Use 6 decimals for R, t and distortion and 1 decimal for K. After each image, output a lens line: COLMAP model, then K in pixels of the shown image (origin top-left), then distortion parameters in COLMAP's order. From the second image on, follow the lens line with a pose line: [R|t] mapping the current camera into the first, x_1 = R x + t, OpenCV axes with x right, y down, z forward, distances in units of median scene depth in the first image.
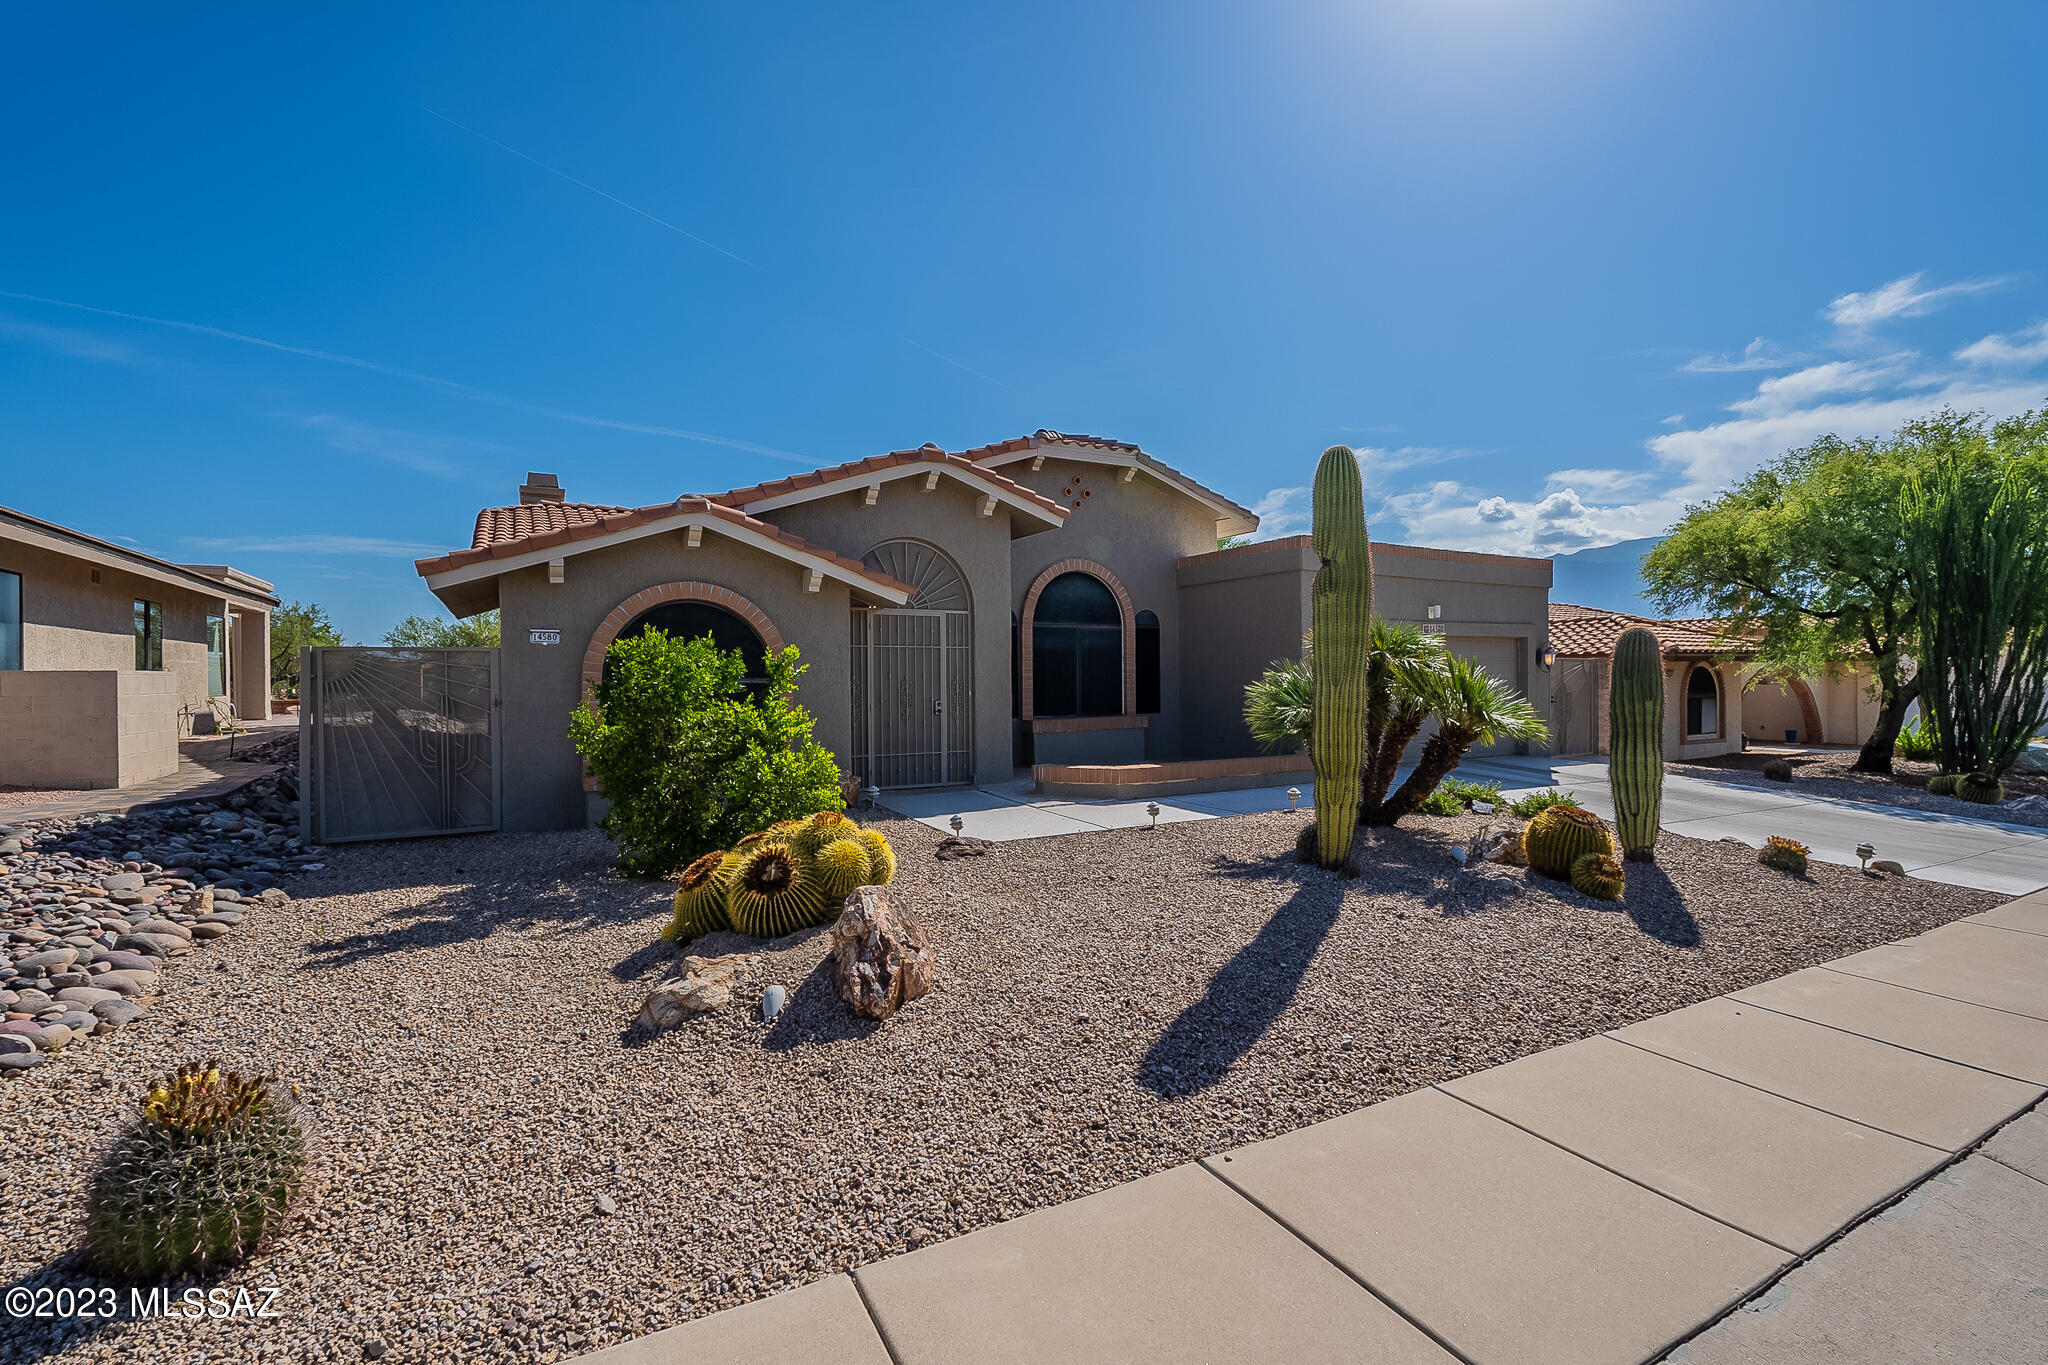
lens RADIAL K [[890.9, 0, 1037.8], [0, 890.9, 679.5], [0, 0, 1]] dist [-0.004180, 0.000386]
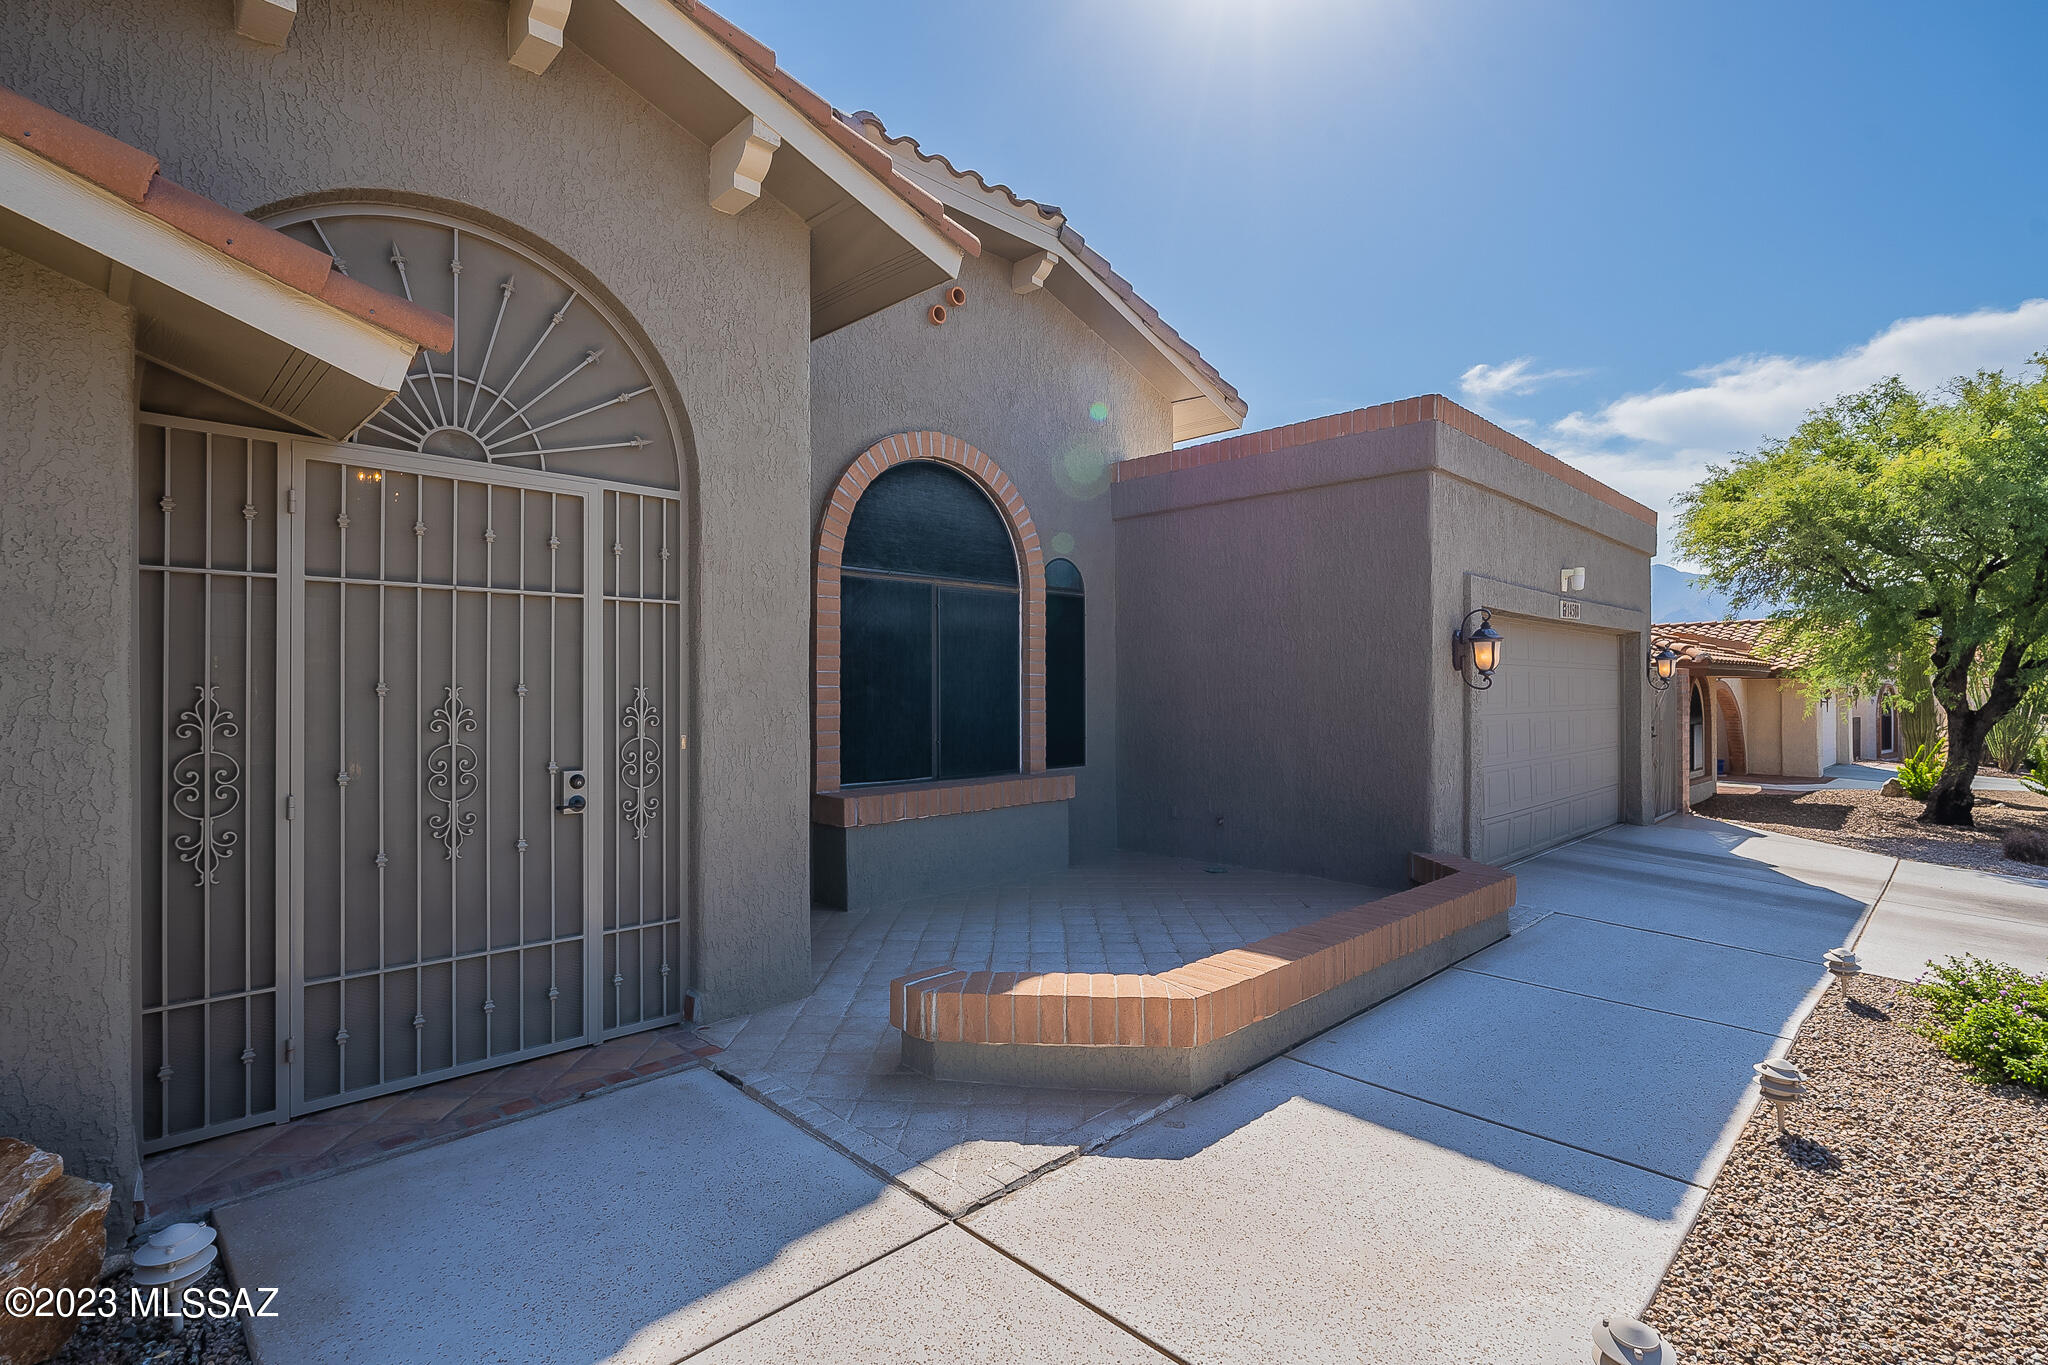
lens RADIAL K [[952.6, 0, 1027.2], [0, 952.6, 681.1], [0, 0, 1]] dist [-0.004462, 0.000585]
pose [[0.963860, 0.008976, 0.266257, -0.039216], [-0.005386, 0.999884, -0.014212, -0.002315], [-0.266354, 0.012265, 0.963797, 0.518348]]
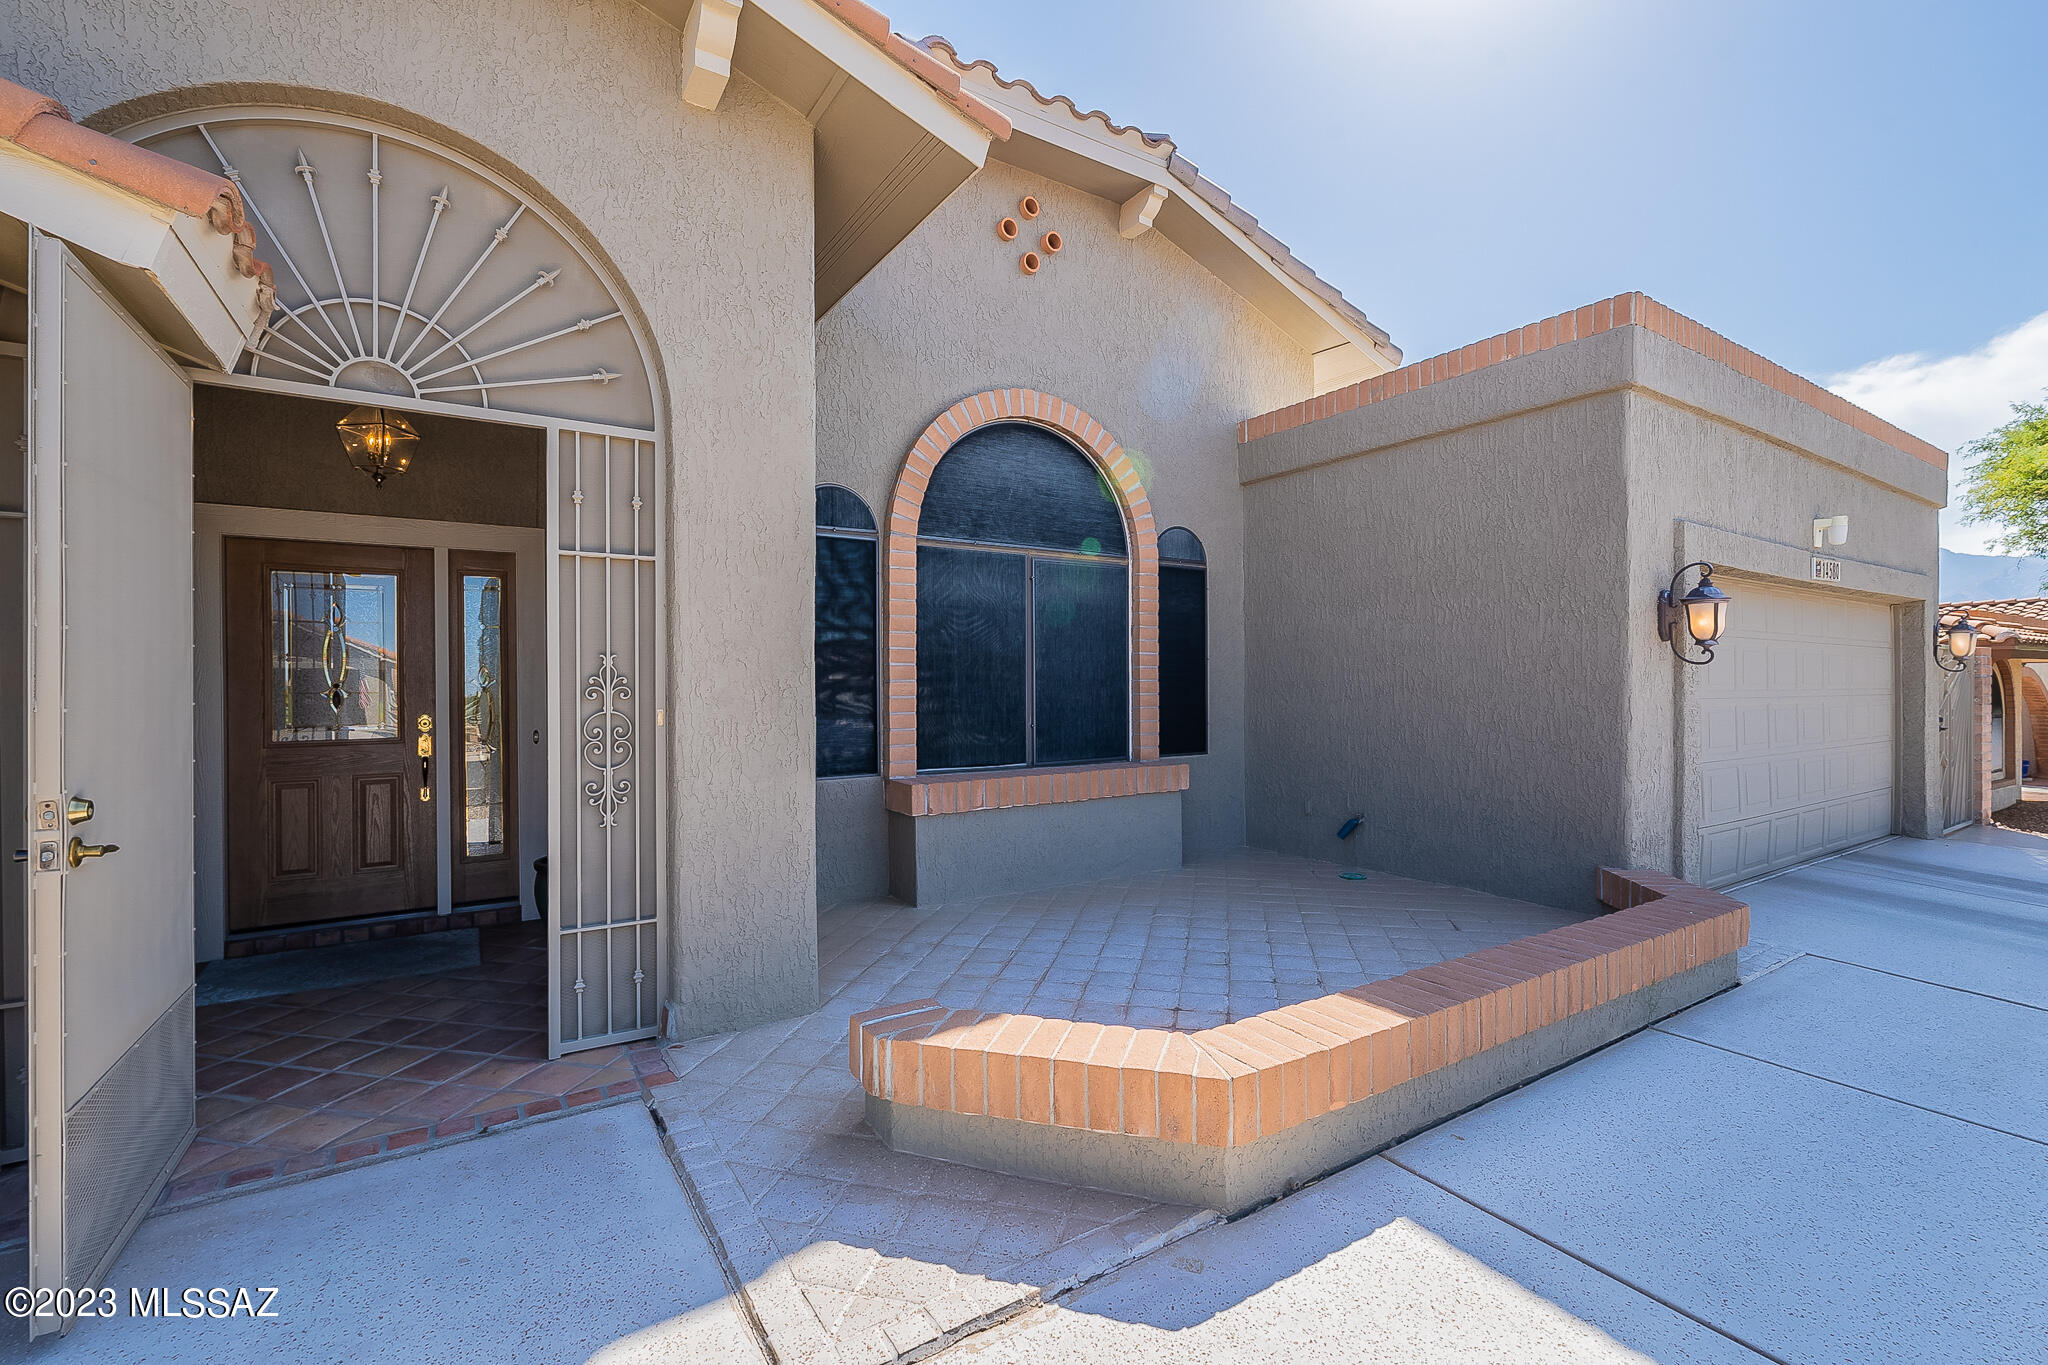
lens RADIAL K [[890.9, 0, 1022.0], [0, 890.9, 680.3], [0, 0, 1]] dist [-0.004180, 0.000386]
pose [[0.998275, 0.005180, 0.058475, 0.016915], [-0.004778, 0.999964, -0.007012, 0.003594], [-0.058509, 0.006721, 0.998264, 0.579521]]
